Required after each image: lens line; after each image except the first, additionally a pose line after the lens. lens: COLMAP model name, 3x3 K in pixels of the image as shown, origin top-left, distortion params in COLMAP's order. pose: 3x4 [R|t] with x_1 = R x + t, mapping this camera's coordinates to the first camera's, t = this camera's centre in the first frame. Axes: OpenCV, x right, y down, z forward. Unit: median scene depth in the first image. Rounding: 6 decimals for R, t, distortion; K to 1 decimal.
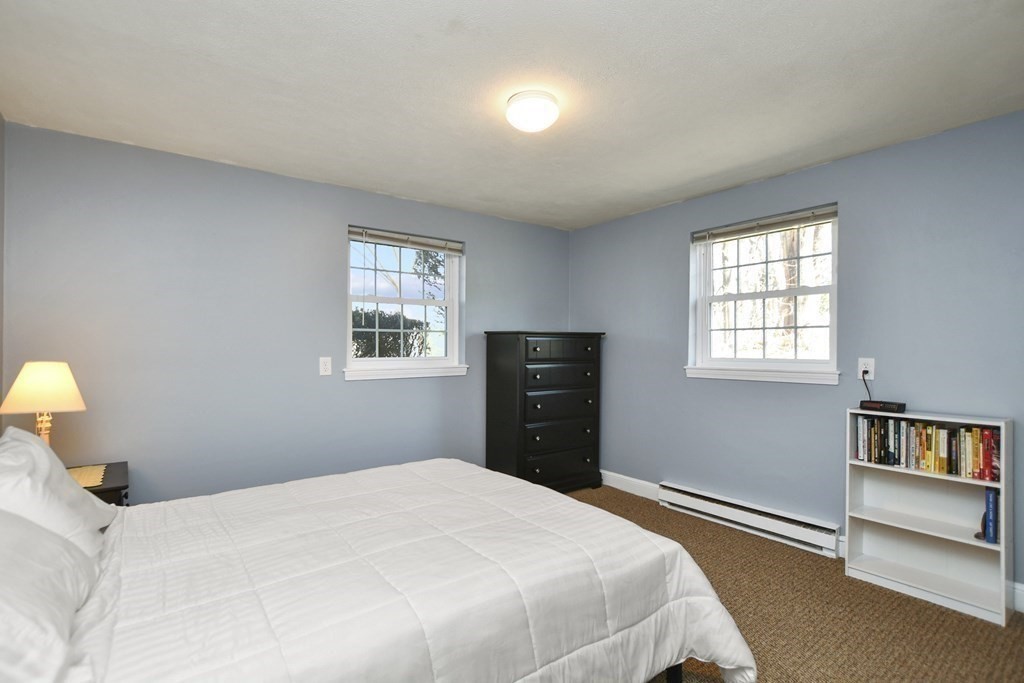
lens RADIAL K [[488.9, 0, 506.0], [0, 488.9, 346.3], [0, 0, 1]] dist [-0.003601, 0.001092]
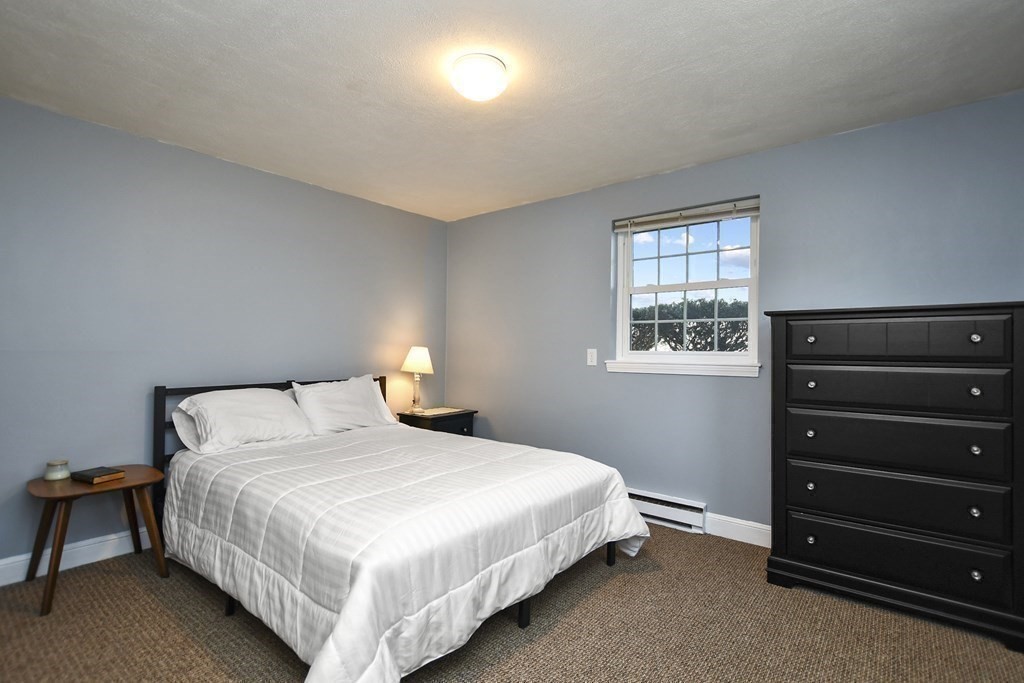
lens RADIAL K [[488.9, 0, 506.0], [0, 488.9, 346.3], [0, 0, 1]] dist [-0.003601, 0.001092]
pose [[0.232399, 0.003847, -0.972613, 0.597991], [-0.003994, 0.999988, 0.003000, 0.012804], [0.972612, 0.003188, 0.232411, 0.517745]]
